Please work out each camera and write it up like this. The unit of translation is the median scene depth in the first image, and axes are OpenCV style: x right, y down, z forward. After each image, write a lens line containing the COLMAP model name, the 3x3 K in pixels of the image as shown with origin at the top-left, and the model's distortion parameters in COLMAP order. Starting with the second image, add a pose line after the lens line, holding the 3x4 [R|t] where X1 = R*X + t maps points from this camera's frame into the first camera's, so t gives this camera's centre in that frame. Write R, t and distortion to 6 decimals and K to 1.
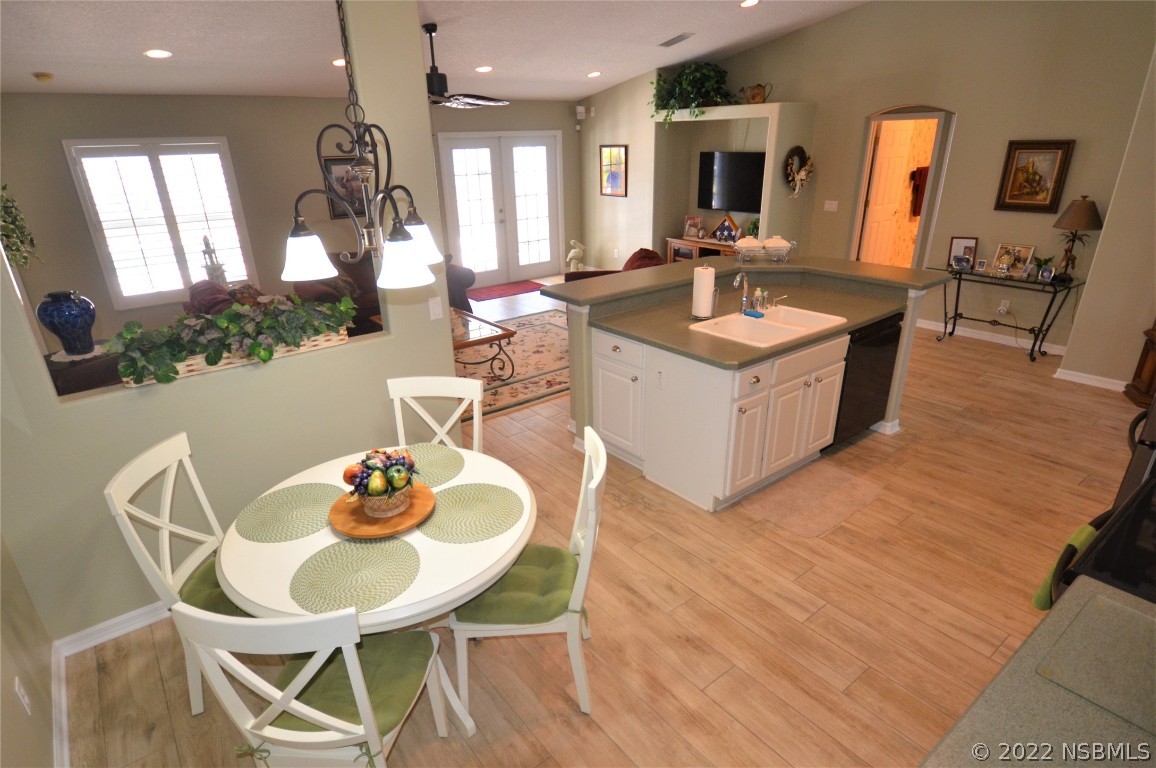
lens RADIAL K [[613.9, 0, 578.0], [0, 613.9, 384.0], [0, 0, 1]] dist [-0.000115, -0.000102]
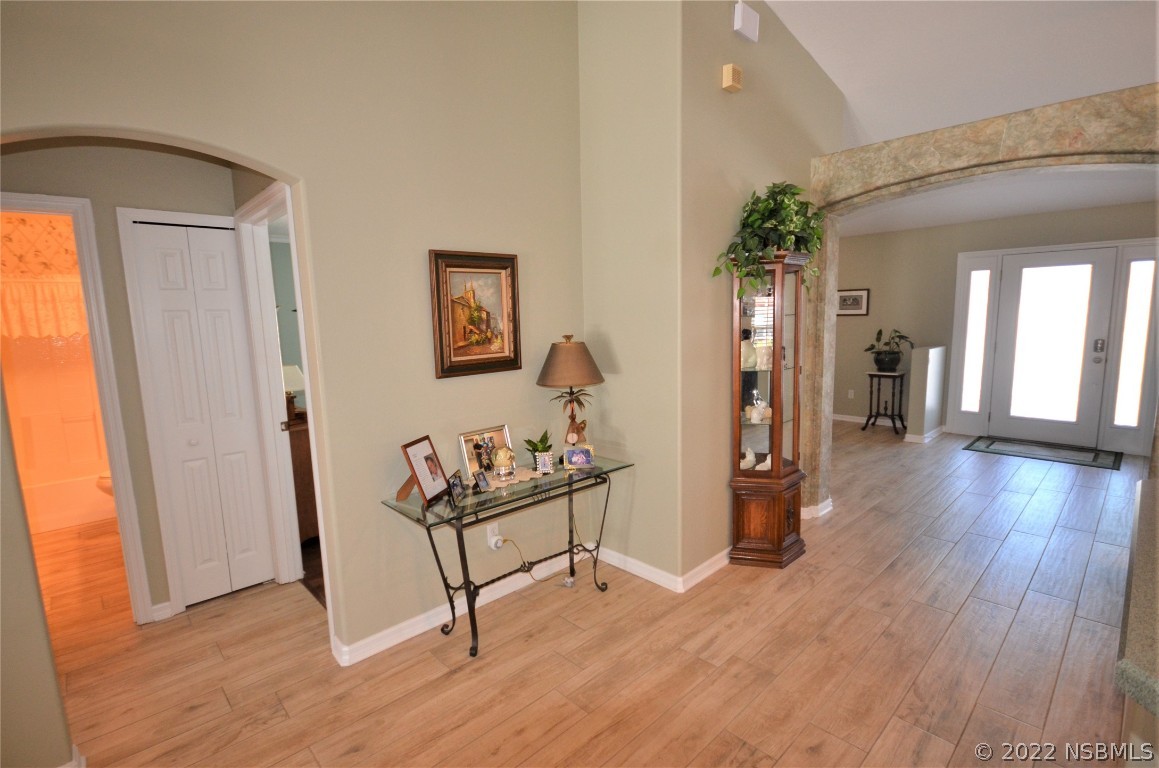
lens RADIAL K [[539.1, 0, 579.5], [0, 539.1, 384.0], [0, 0, 1]] dist [-0.002491, -0.000955]
pose [[-0.105369, -0.108511, 0.988495, 0.231707], [0.397888, 0.906392, 0.141911, -0.314300], [-0.911363, 0.408263, -0.052330, 0.972470]]
